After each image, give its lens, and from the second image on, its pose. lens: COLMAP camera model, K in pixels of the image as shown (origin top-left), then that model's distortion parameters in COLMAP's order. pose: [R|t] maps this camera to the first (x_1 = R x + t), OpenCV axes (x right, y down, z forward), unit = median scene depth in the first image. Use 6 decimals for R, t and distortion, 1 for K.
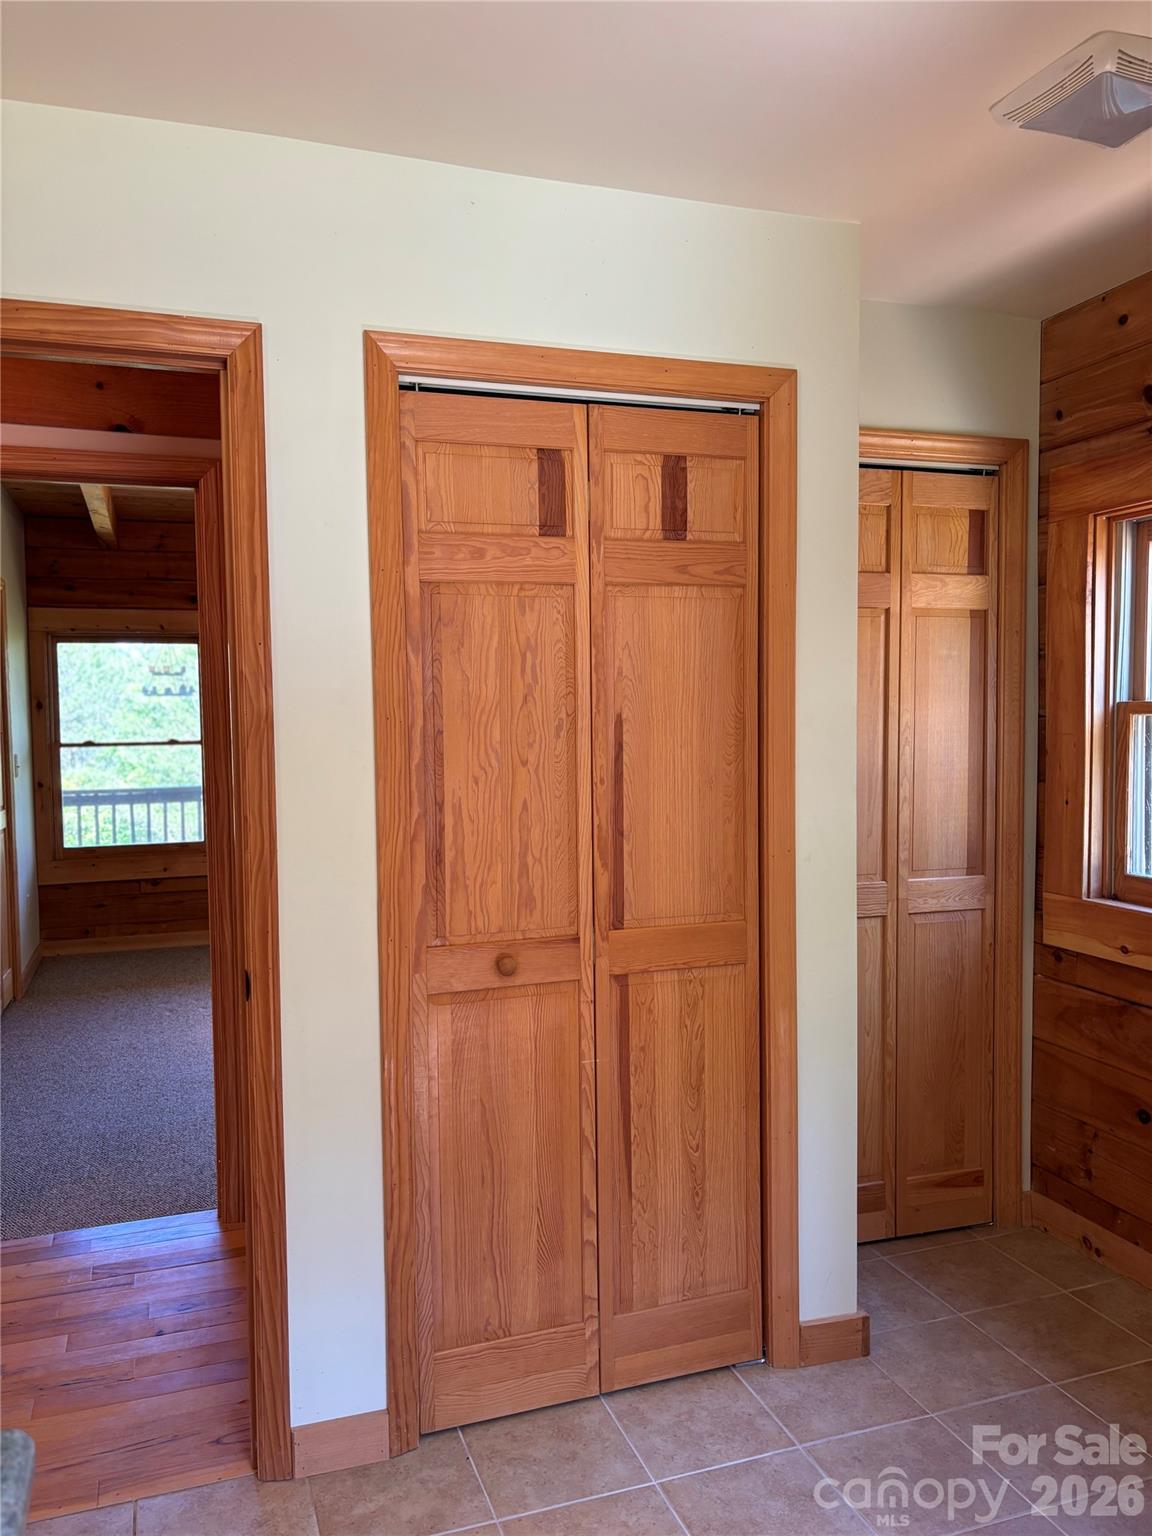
lens RADIAL K [[1161.4, 0, 559.9], [0, 1161.4, 779.0], [0, 0, 1]] dist [0.060381, -0.064670]
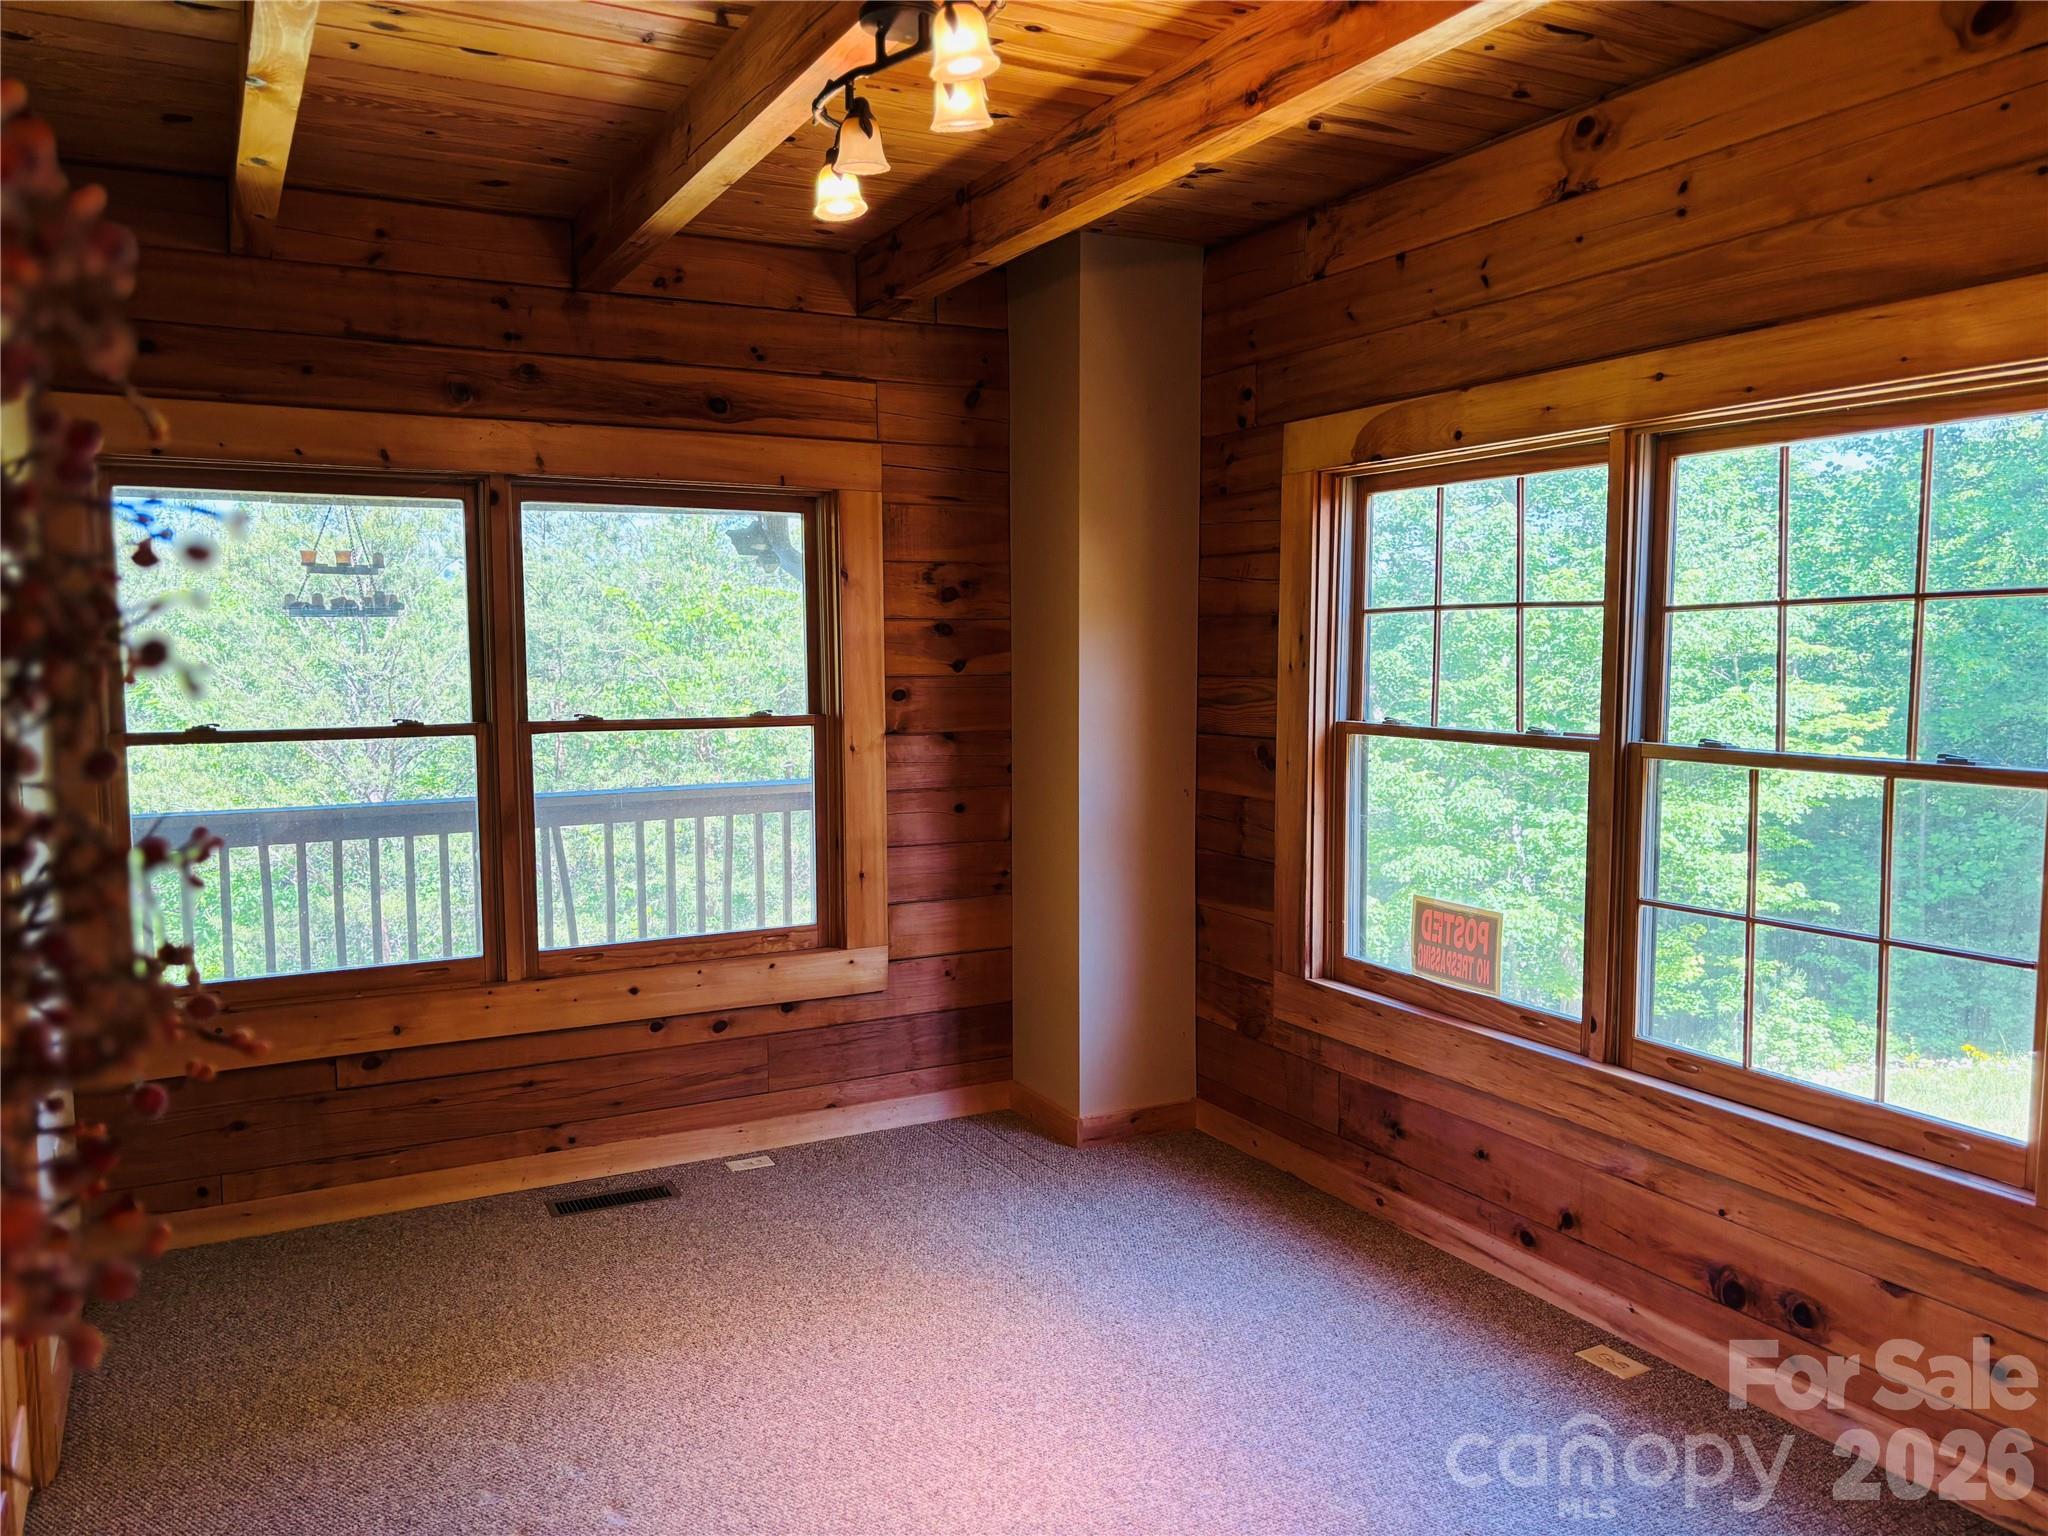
lens RADIAL K [[1548.5, 0, 1036.8], [0, 1548.5, 779.2], [0, 0, 1]] dist [0.060381, -0.064670]
pose [[0.986693, -0.002219, 0.162579, -0.184843], [-0.003104, 0.999468, 0.032481, -0.030136], [-0.162565, -0.032553, 0.986161, 0.374038]]
